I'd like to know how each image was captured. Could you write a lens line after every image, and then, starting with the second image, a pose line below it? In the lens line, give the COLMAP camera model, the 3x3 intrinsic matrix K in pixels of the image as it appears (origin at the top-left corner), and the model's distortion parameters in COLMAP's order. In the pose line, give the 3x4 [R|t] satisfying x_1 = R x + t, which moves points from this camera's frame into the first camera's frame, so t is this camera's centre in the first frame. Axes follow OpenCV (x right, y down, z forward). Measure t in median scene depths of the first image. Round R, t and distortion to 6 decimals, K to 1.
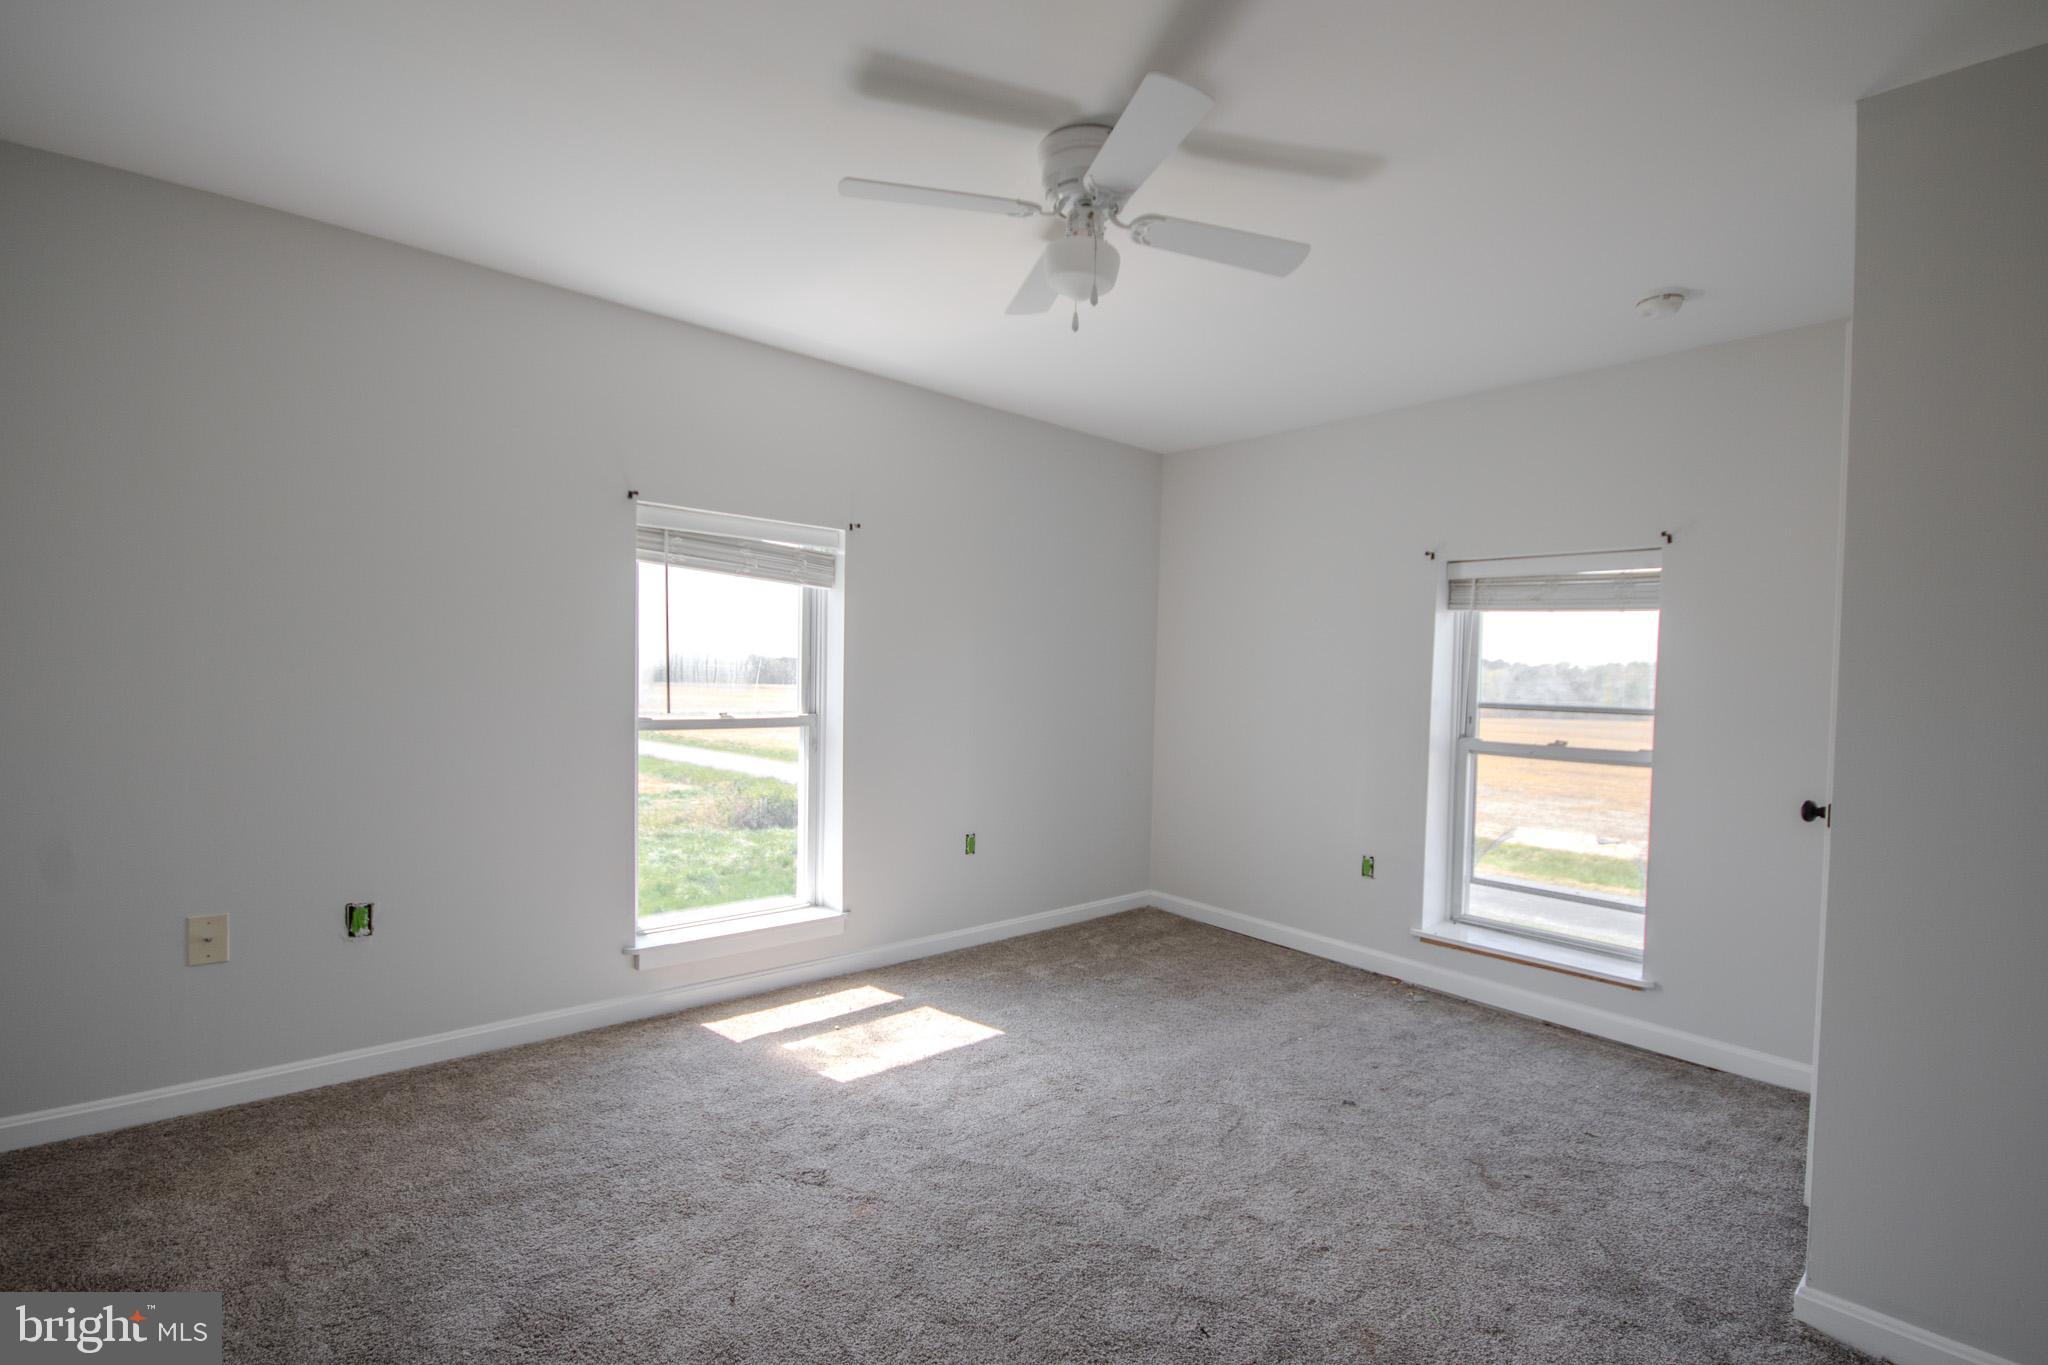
lens RADIAL K [[952.6, 0, 1027.4], [0, 952.6, 687.3], [0, 0, 1]] dist [-0.001570, -0.002588]
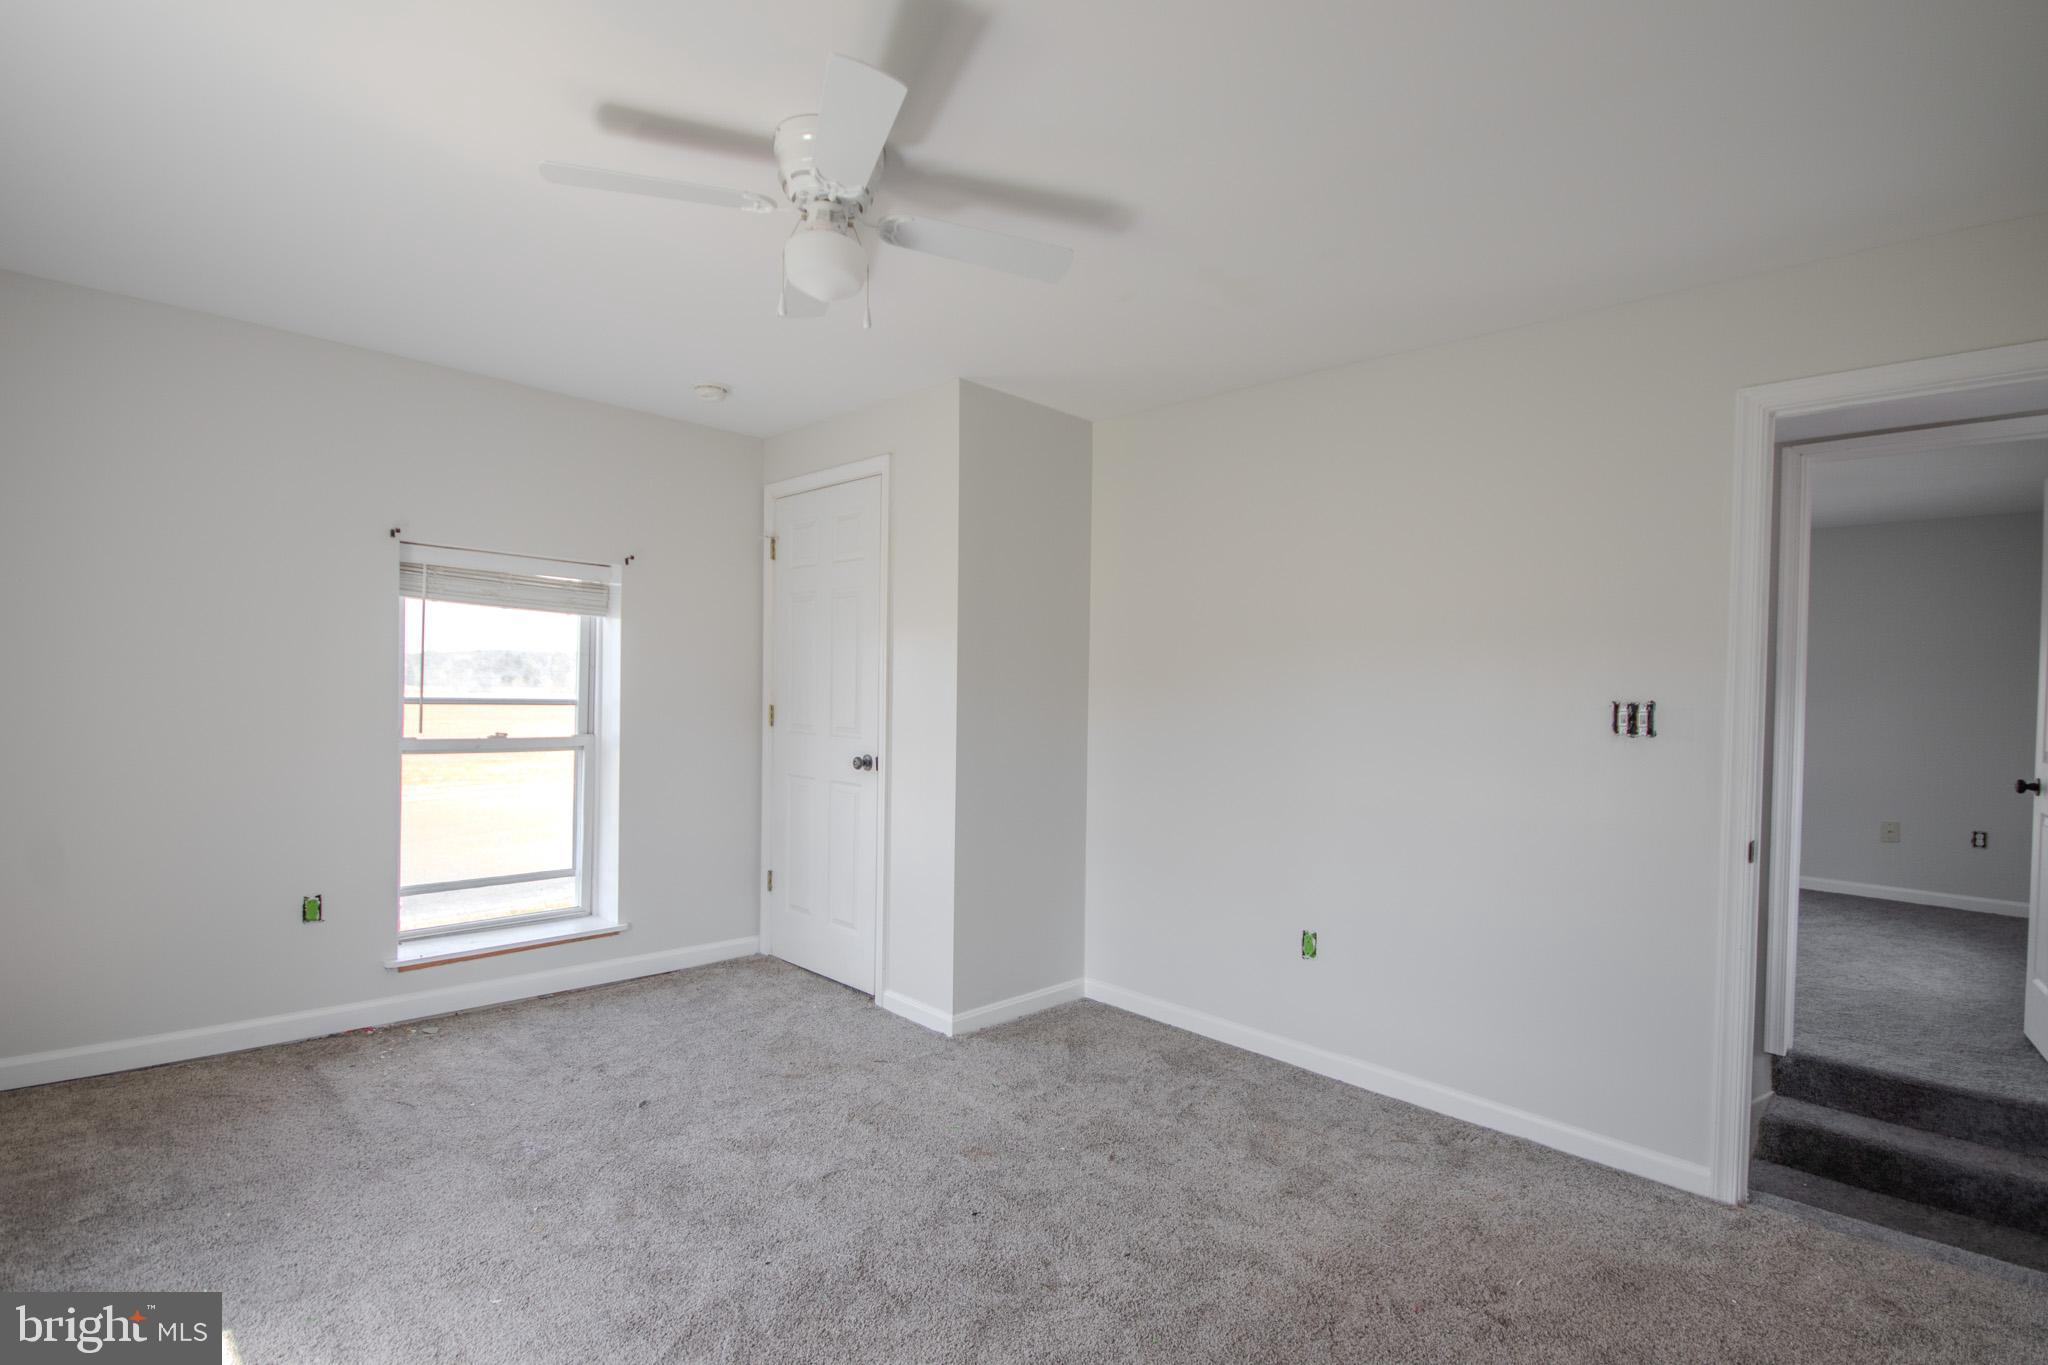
lens RADIAL K [[952.6, 0, 1013.1], [0, 952.6, 683.1], [0, 0, 1]] dist [-0.001570, -0.002588]
pose [[-0.063806, -0.014633, 0.997855, -0.516528], [-0.009219, 0.999858, 0.014073, -0.017815], [-0.997920, -0.008301, -0.063932, 0.514715]]
